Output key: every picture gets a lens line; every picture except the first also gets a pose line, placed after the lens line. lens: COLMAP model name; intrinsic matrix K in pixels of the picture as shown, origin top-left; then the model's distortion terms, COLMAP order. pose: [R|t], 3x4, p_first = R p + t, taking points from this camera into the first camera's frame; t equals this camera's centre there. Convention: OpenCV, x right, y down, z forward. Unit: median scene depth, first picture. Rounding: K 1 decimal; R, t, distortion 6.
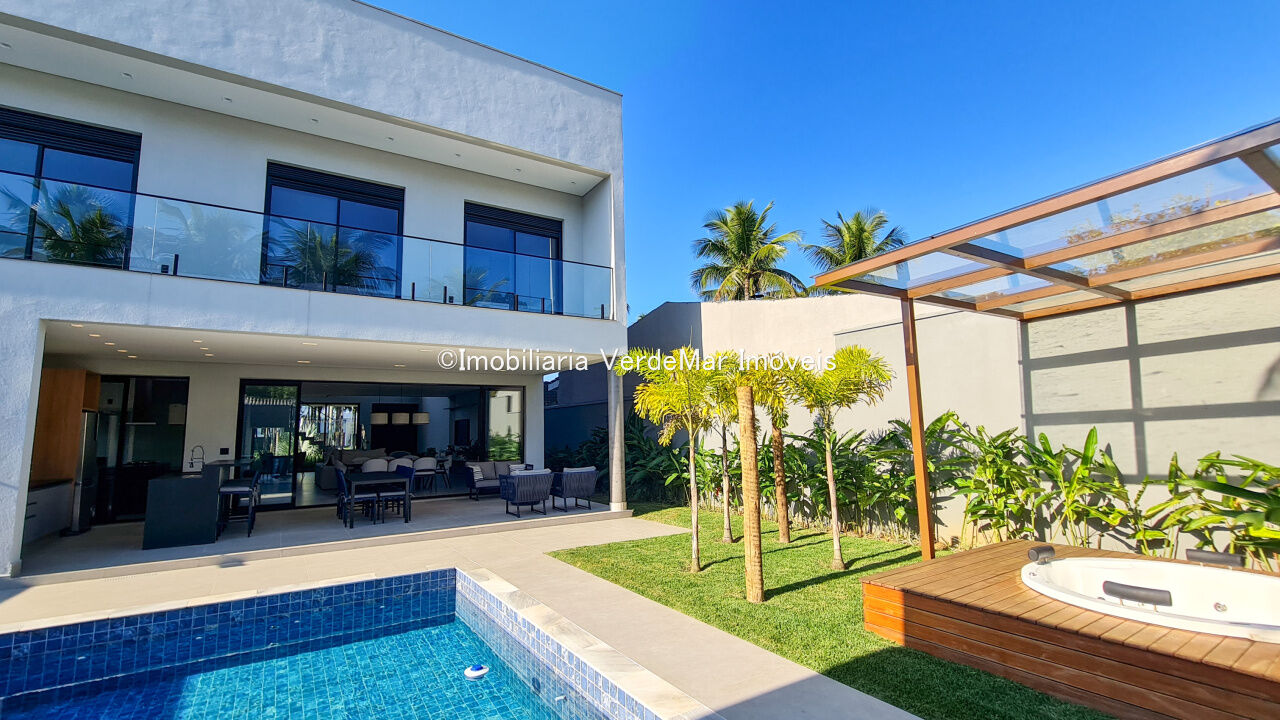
lens RADIAL K [[544.7, 0, 640.0], [0, 544.7, 360.0], [0, 0, 1]] dist [-0.001727, -0.000208]
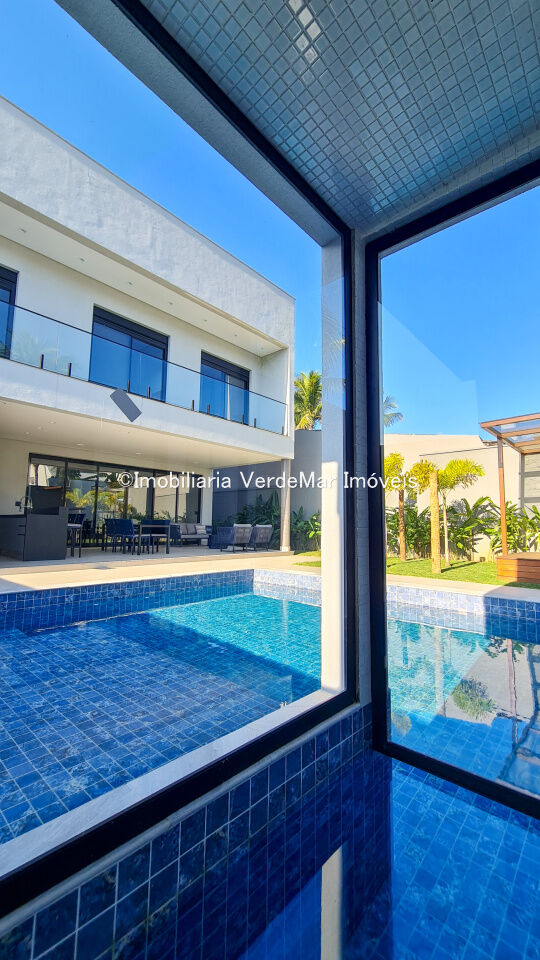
lens RADIAL K [[395.4, 0, 271.6], [0, 395.4, 484.0], [0, 0, 1]] dist [-0.000783, -0.000187]
pose [[0.960761, 0.063371, 0.270040, -0.511532], [-0.068509, 0.997604, 0.009636, 0.076812], [-0.268783, -0.027758, 0.962801, -0.176150]]
